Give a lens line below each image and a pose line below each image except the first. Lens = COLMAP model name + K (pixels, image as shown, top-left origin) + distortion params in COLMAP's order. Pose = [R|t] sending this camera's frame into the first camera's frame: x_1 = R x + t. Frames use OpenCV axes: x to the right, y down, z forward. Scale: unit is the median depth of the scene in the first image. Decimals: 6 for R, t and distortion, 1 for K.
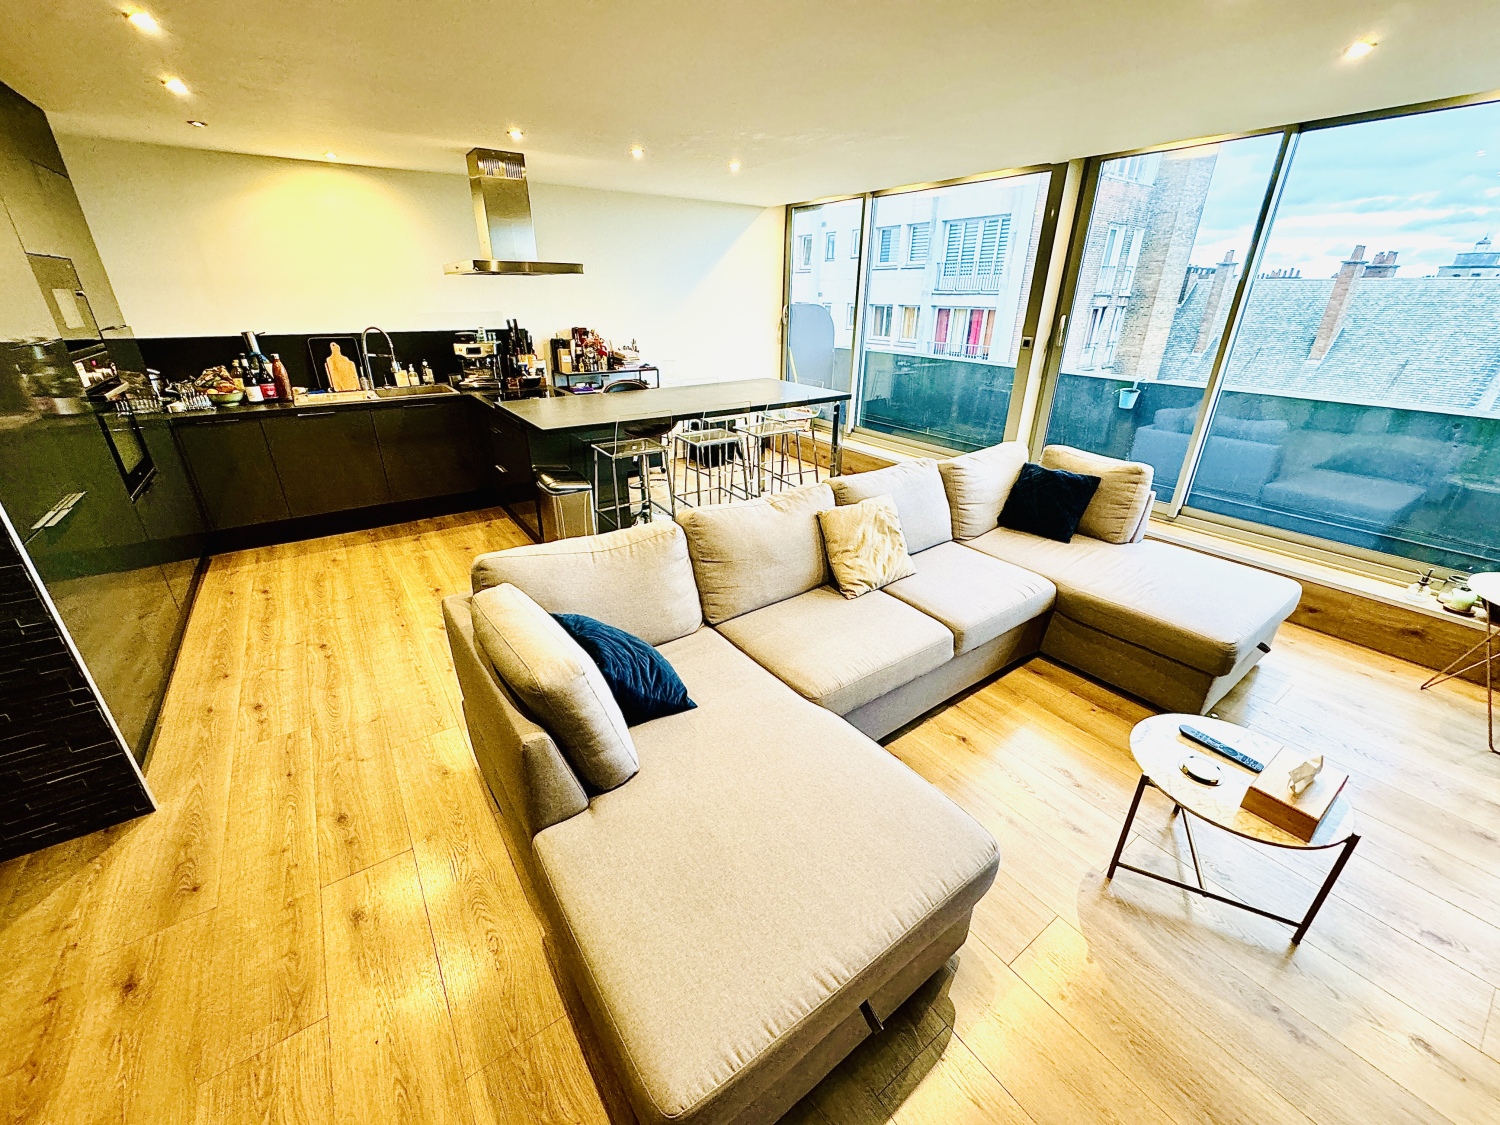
lens RADIAL K [[601.7, 0, 752.3], [0, 601.7, 556.2], [0, 0, 1]] dist [-0.001038, 0.000343]
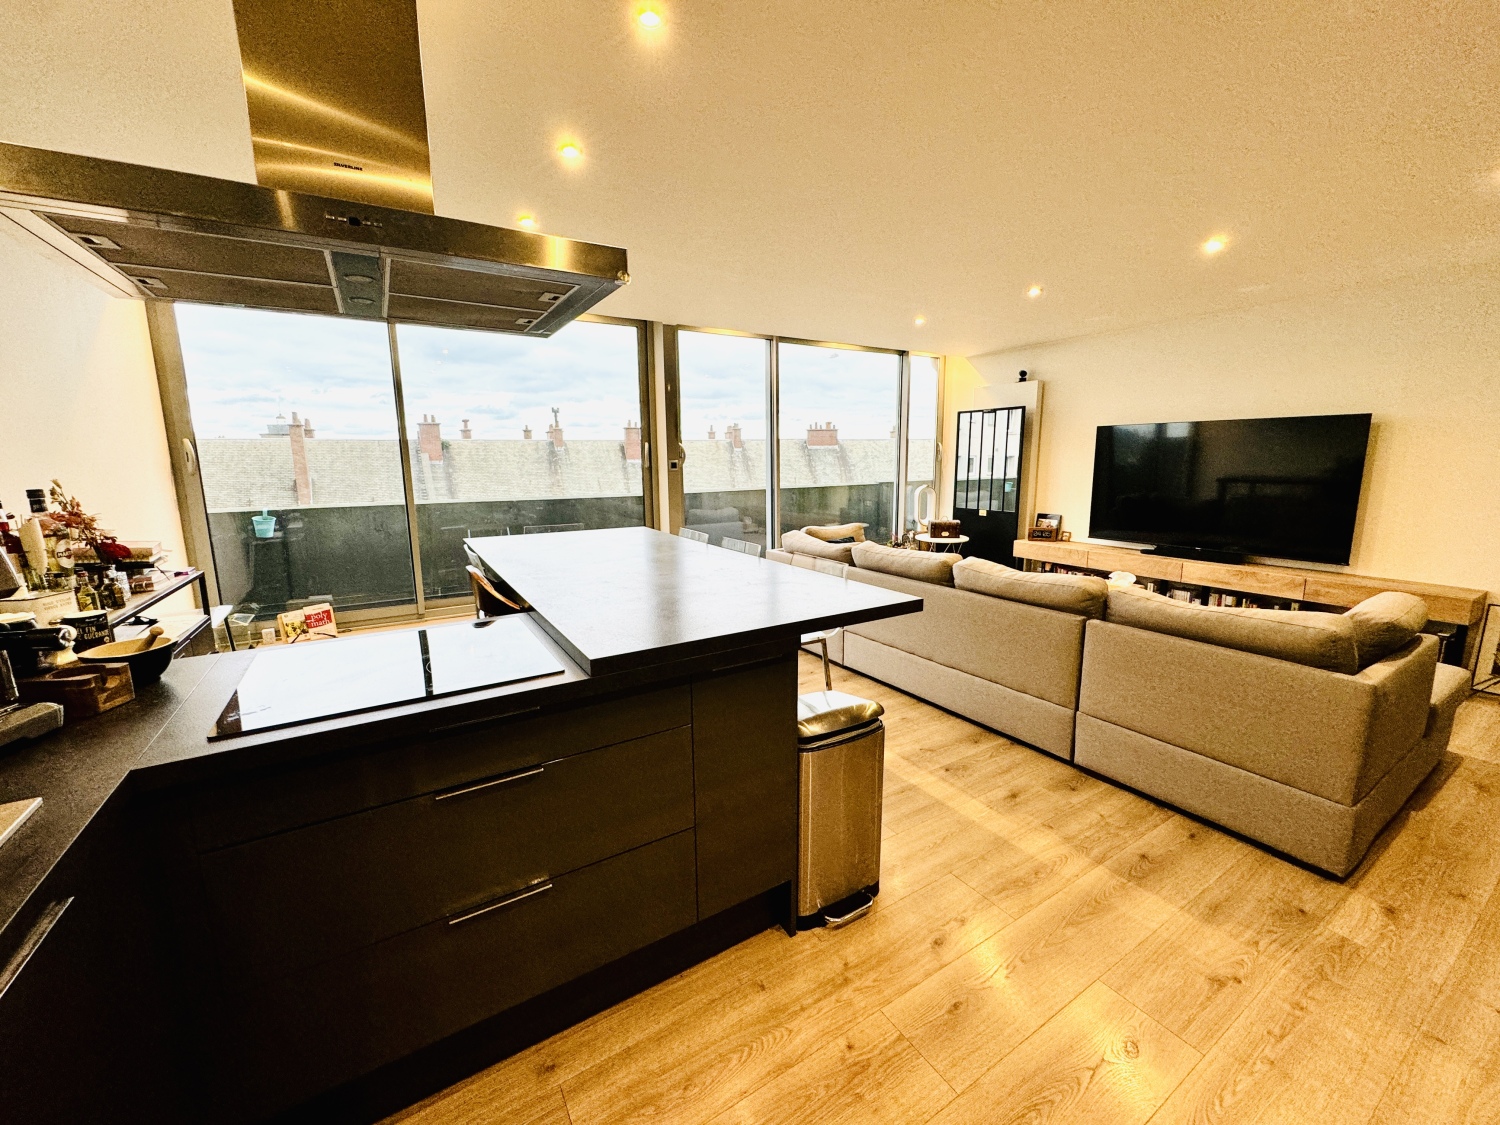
lens RADIAL K [[601.7, 0, 746.1], [0, 601.7, 558.2], [0, 0, 1]] dist [-0.001038, 0.000343]
pose [[0.059896, -0.176089, 0.982550, -0.722026], [0.409165, 0.902157, 0.136739, -0.310913], [-0.910492, 0.393835, 0.126085, 0.844949]]
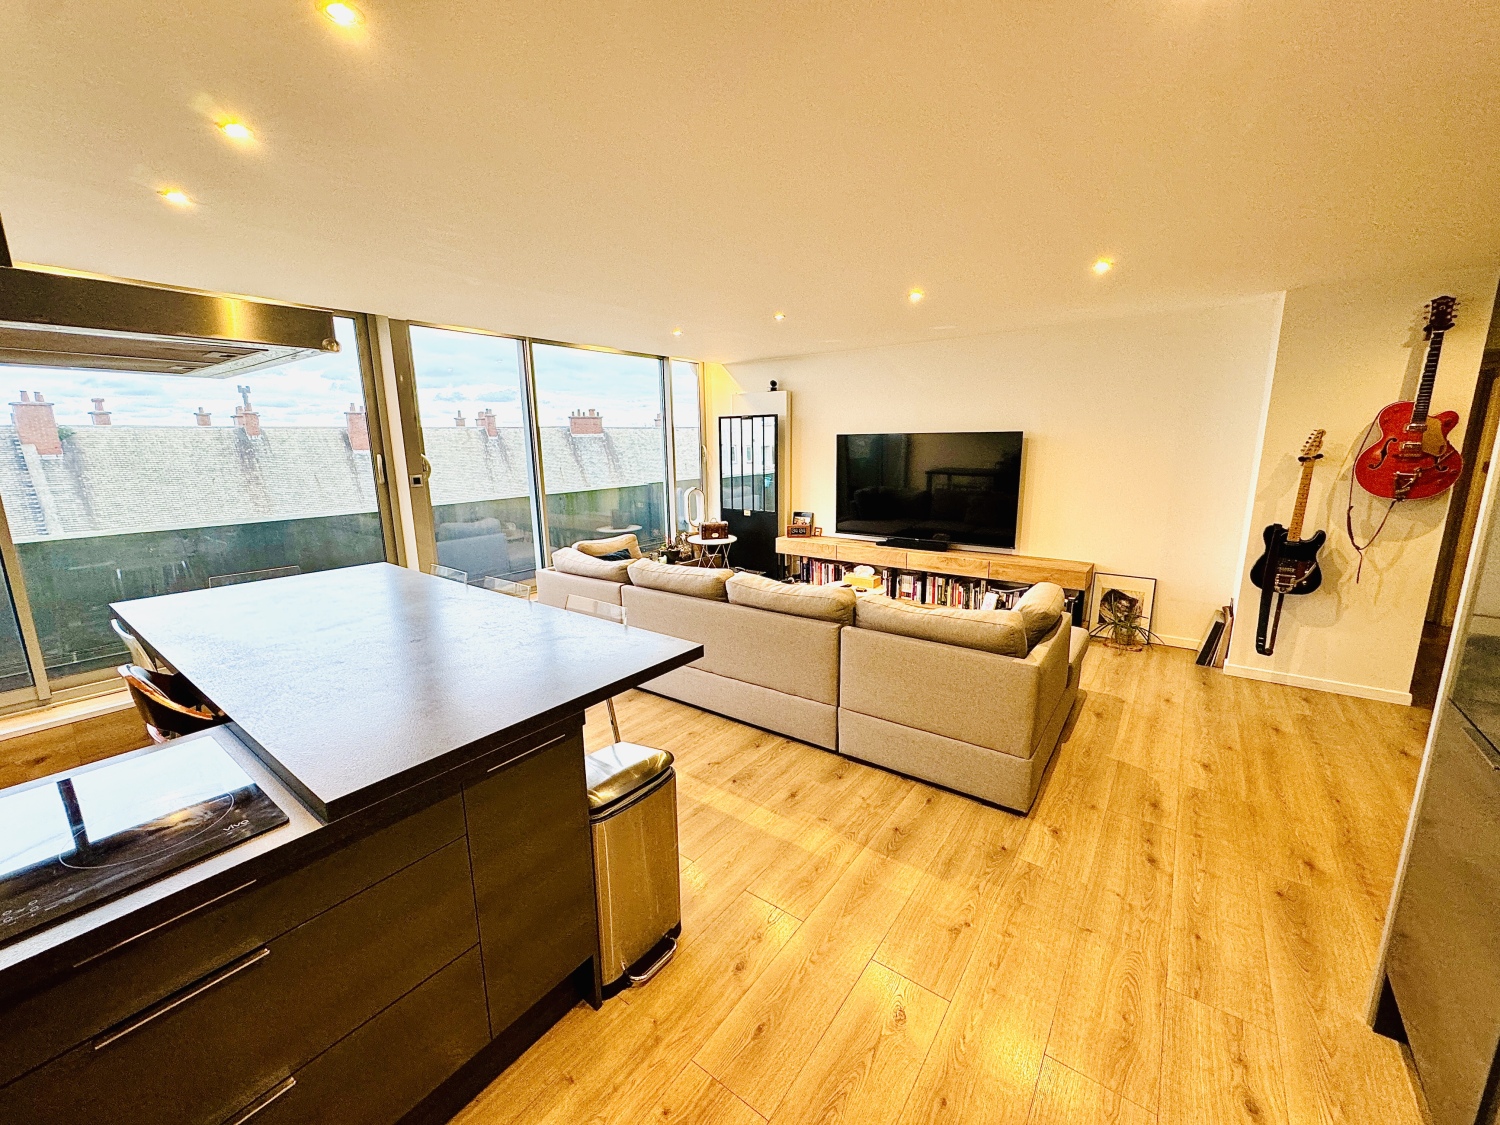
lens RADIAL K [[601.7, 0, 748.9], [0, 601.7, 559.9], [0, 0, 1]] dist [-0.001038, 0.000343]
pose [[-0.316027, -0.190900, 0.929346, -0.705173], [0.388965, 0.867372, 0.310439, -0.354184], [-0.865352, 0.459590, -0.199860, 0.825074]]
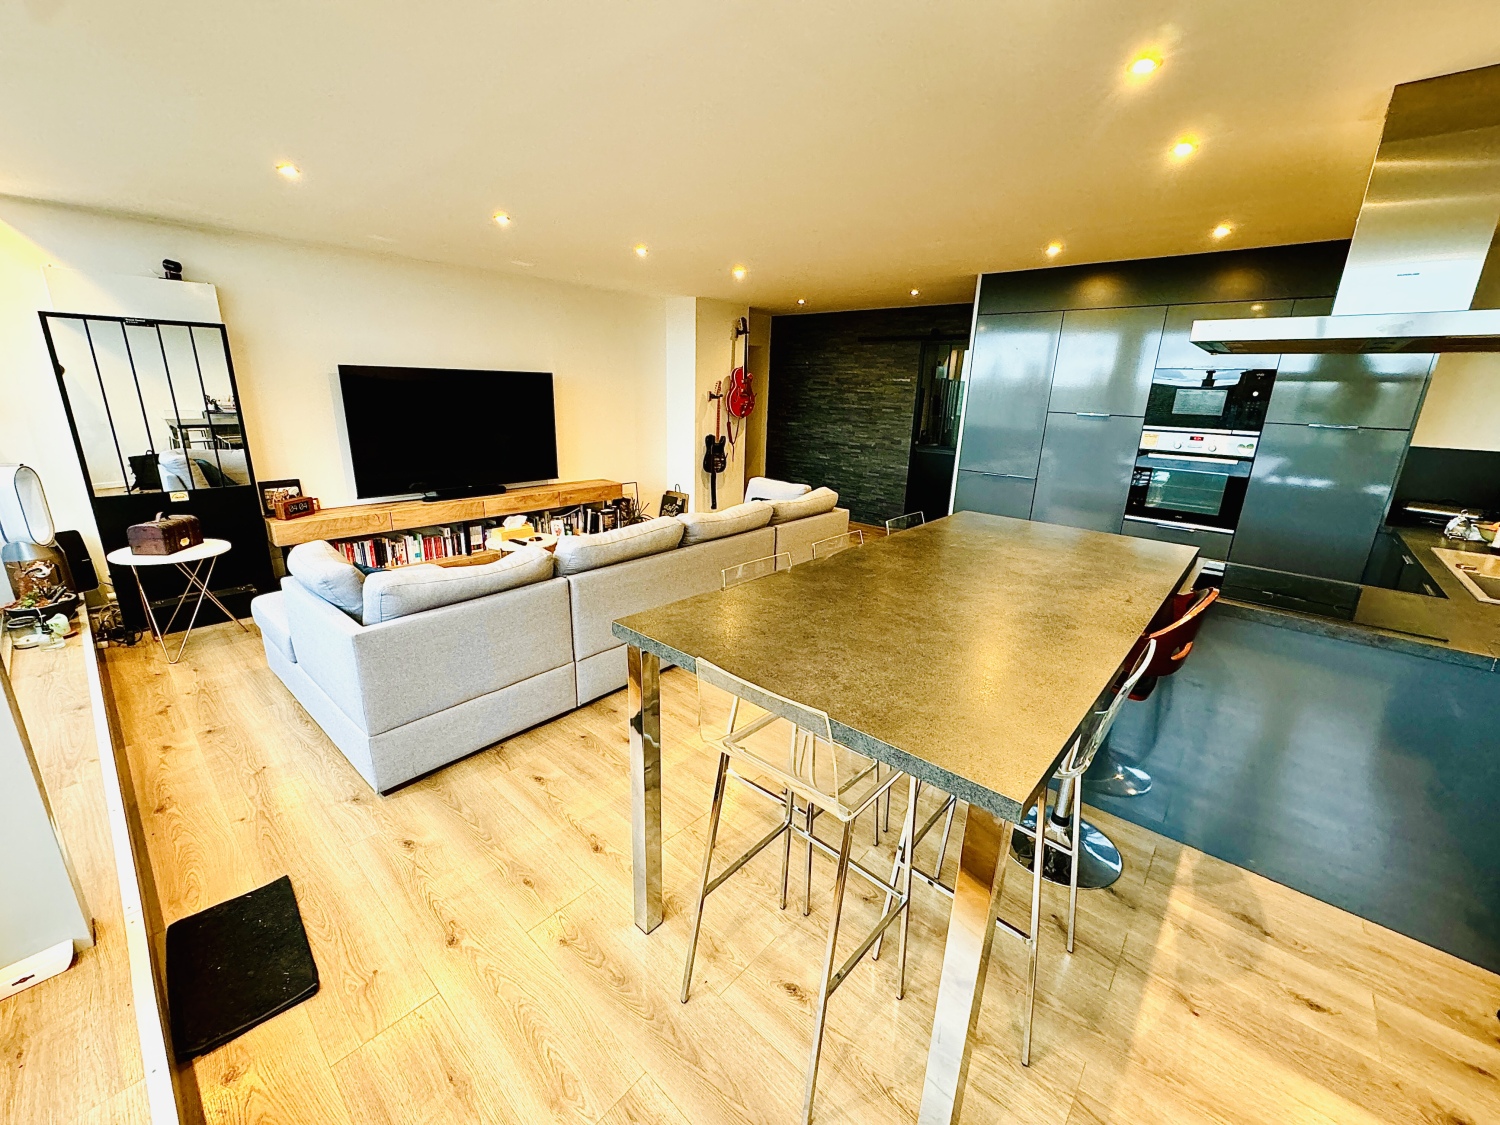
lens RADIAL K [[601.7, 0, 747.3], [0, 601.7, 560.7], [0, 0, 1]] dist [-0.001038, 0.000343]
pose [[-0.972109, 0.029698, -0.232641, 0.195810], [-0.126709, 0.768212, 0.627530, -0.575574], [0.197354, 0.639506, -0.743023, 1.367028]]
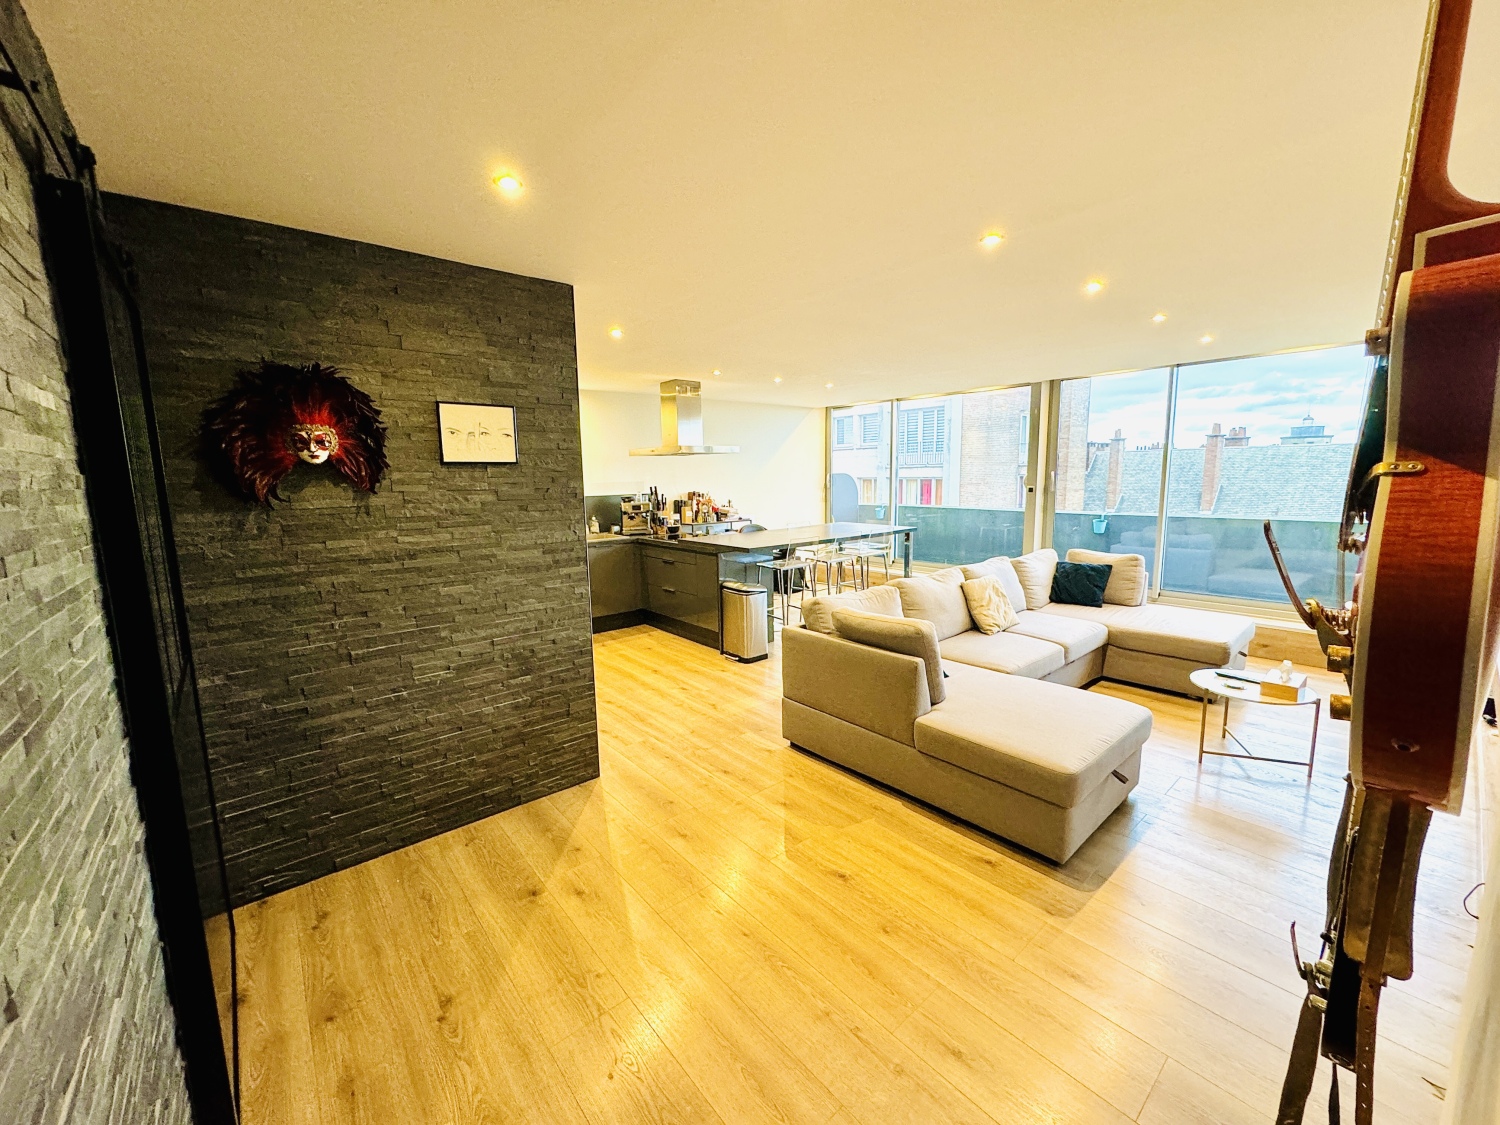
lens RADIAL K [[601.7, 0, 747.1], [0, 601.7, 555.1], [0, 0, 1]] dist [-0.001038, 0.000343]
pose [[0.996224, -0.037626, 0.078244, -0.371000], [0.057624, 0.960646, -0.271731, 0.165112], [-0.064941, 0.275214, 0.959187, -0.333093]]
